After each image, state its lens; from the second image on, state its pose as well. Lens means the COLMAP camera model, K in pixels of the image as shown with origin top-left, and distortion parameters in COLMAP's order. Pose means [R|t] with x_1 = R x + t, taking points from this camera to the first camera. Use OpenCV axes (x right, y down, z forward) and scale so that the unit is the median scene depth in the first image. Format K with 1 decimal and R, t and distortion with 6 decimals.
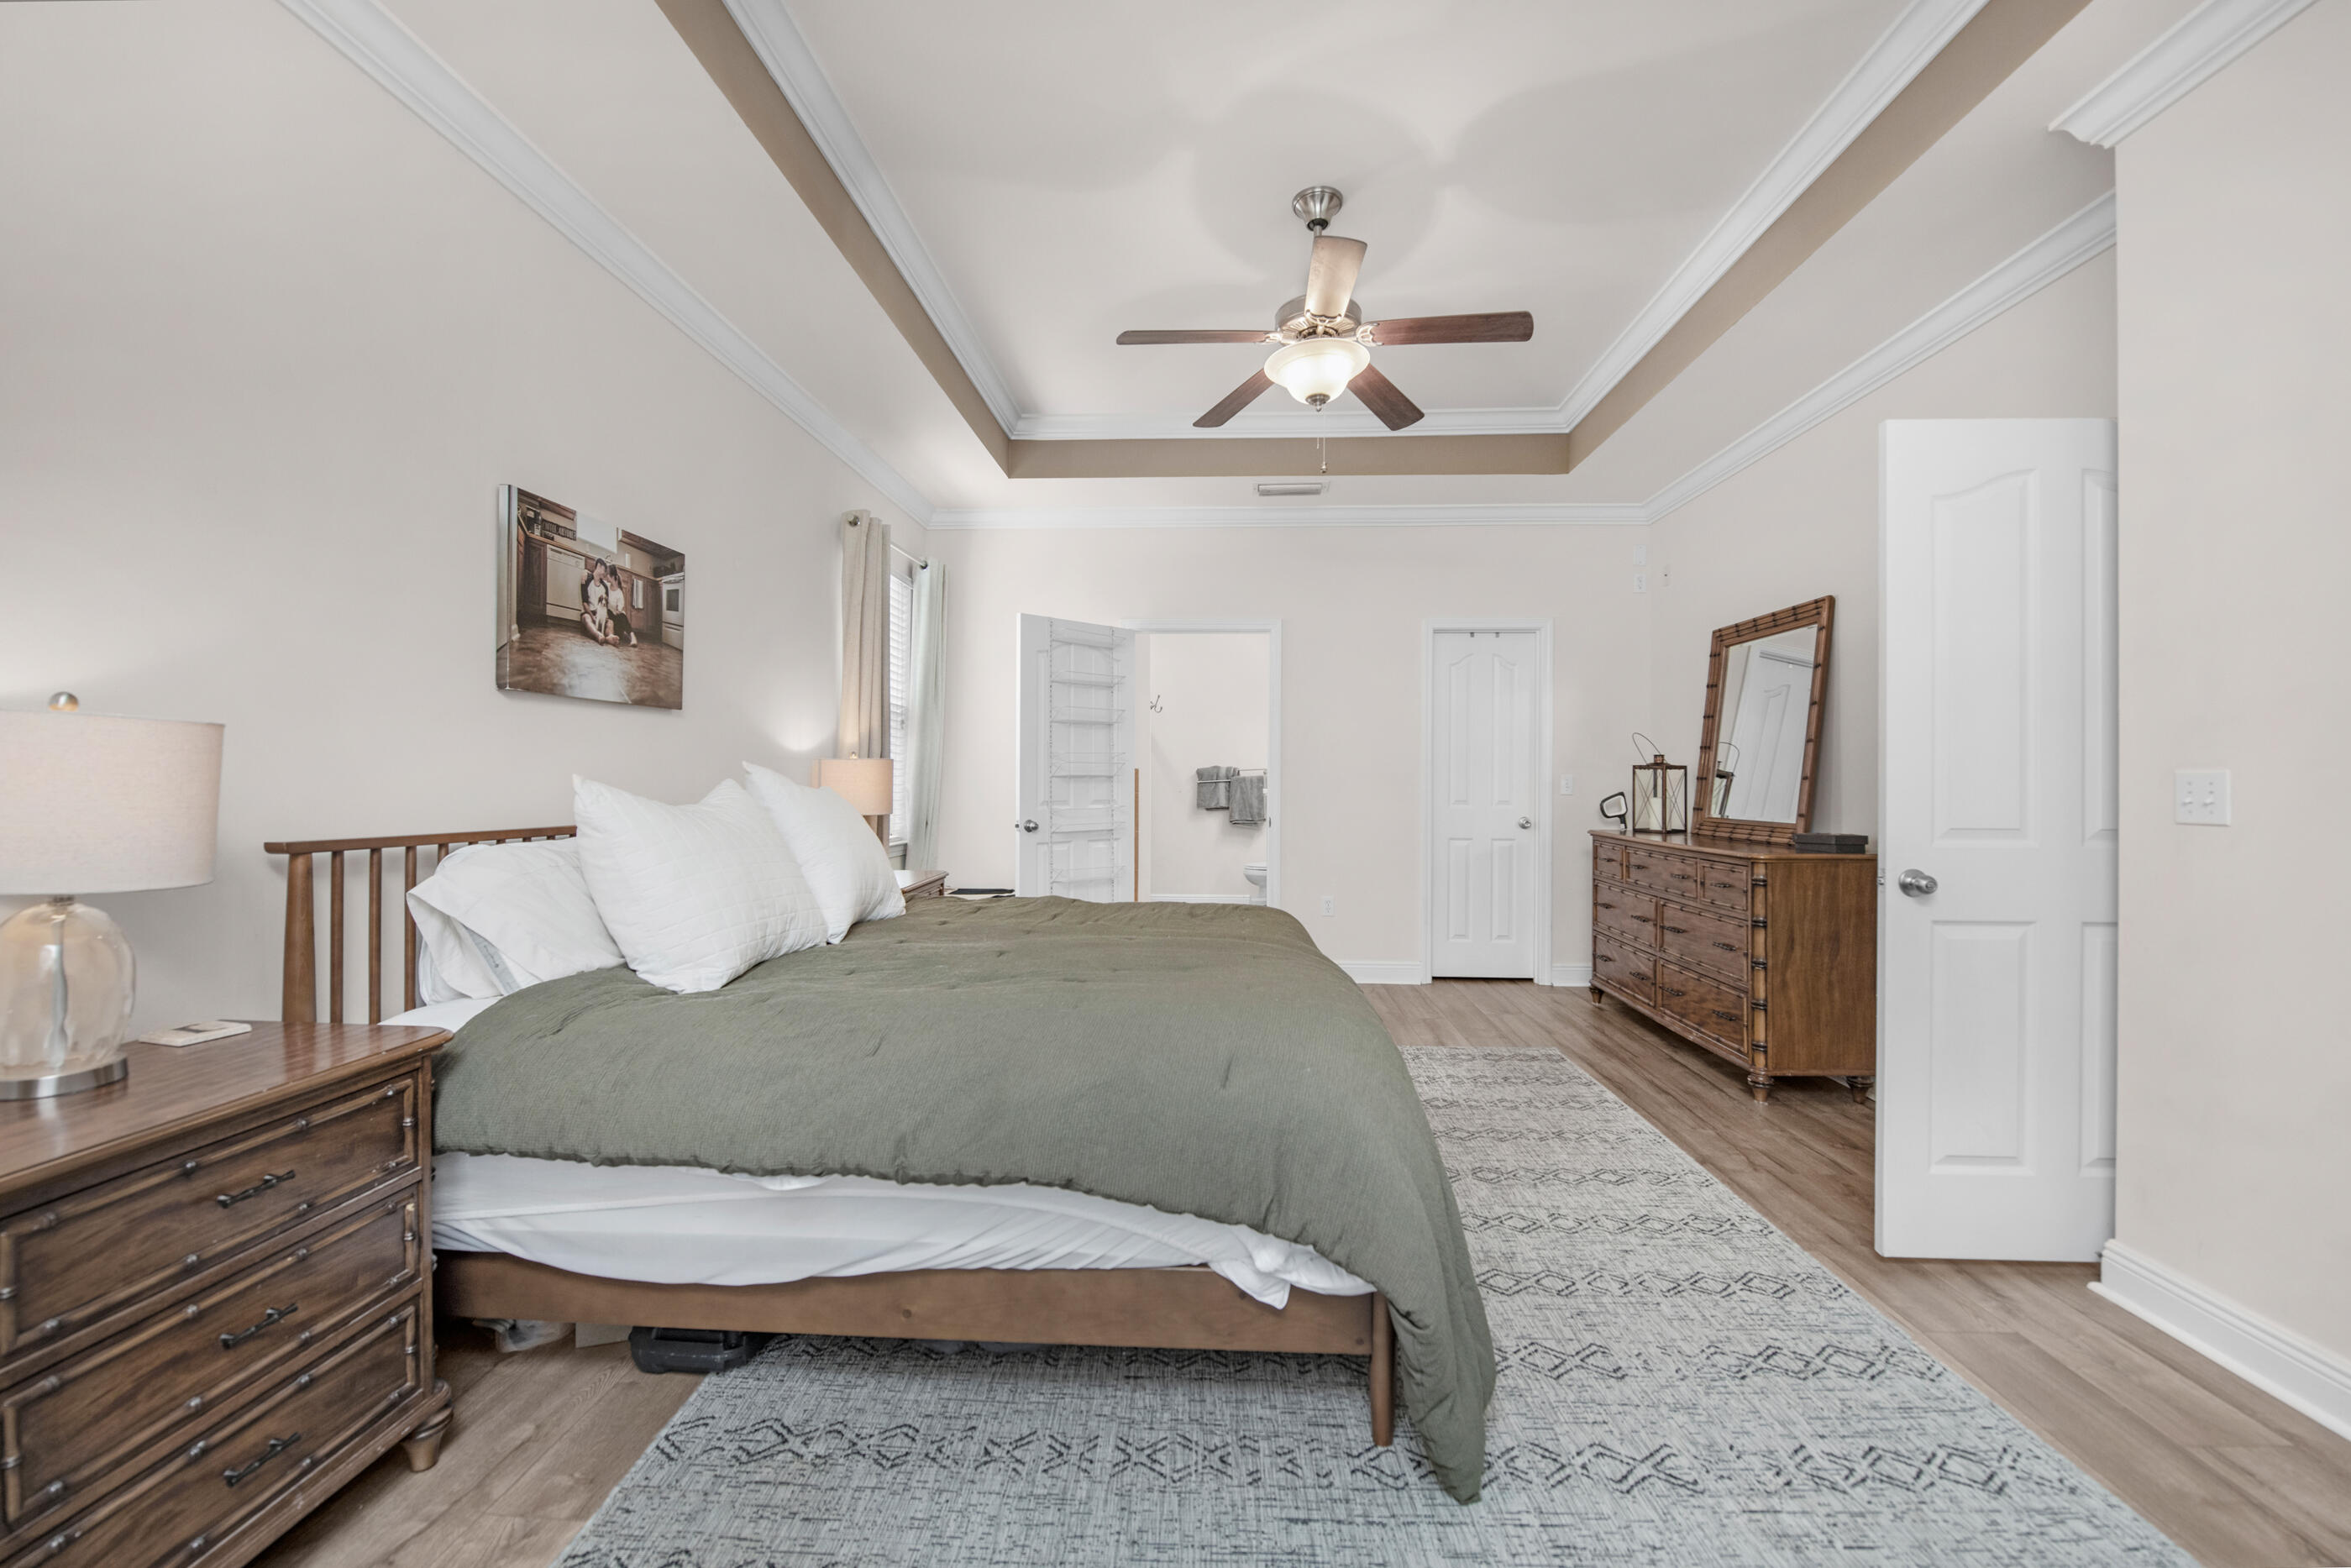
lens RADIAL K [[943.2, 0, 1170.3], [0, 943.2, 773.0], [0, 0, 1]] dist [0.000308, 0.000154]
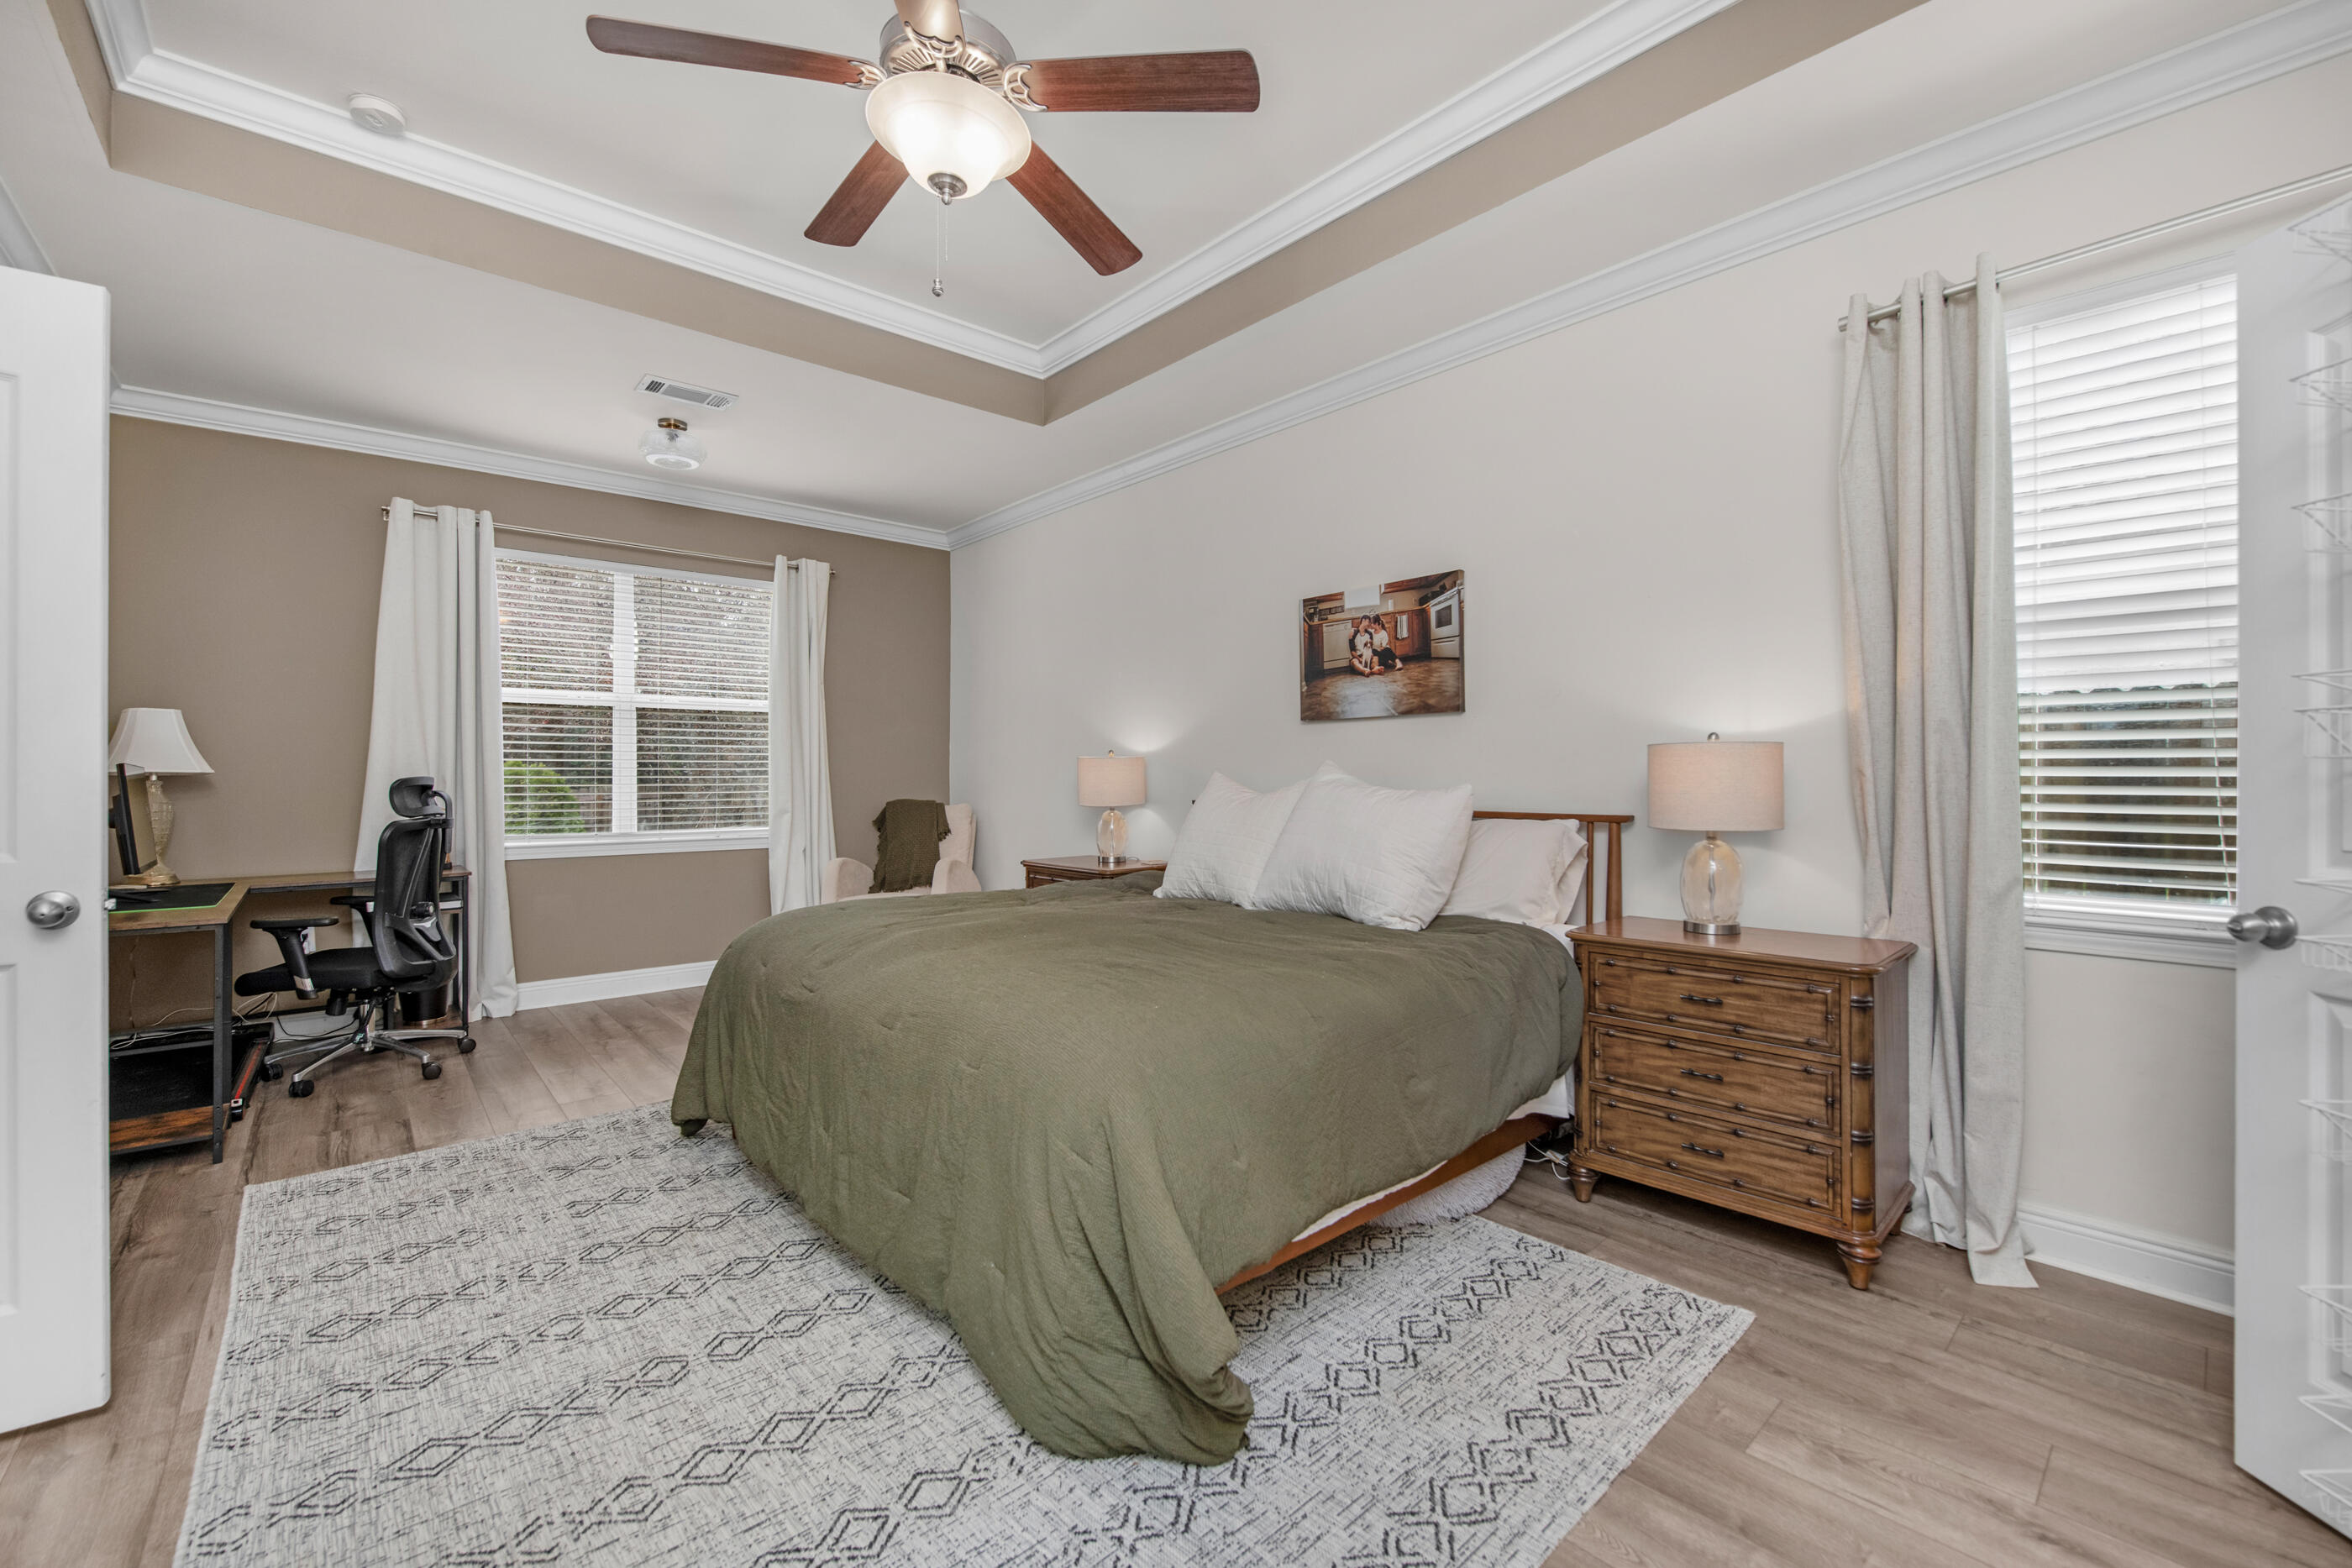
lens RADIAL K [[943.6, 0, 1170.8], [0, 943.6, 773.0], [0, 0, 1]] dist [0.000308, 0.000154]
pose [[-0.705334, -0.004653, -0.708860, 0.575737], [0.001272, 0.999969, -0.007830, 0.014157], [0.708874, -0.006425, -0.705306, 1.782183]]
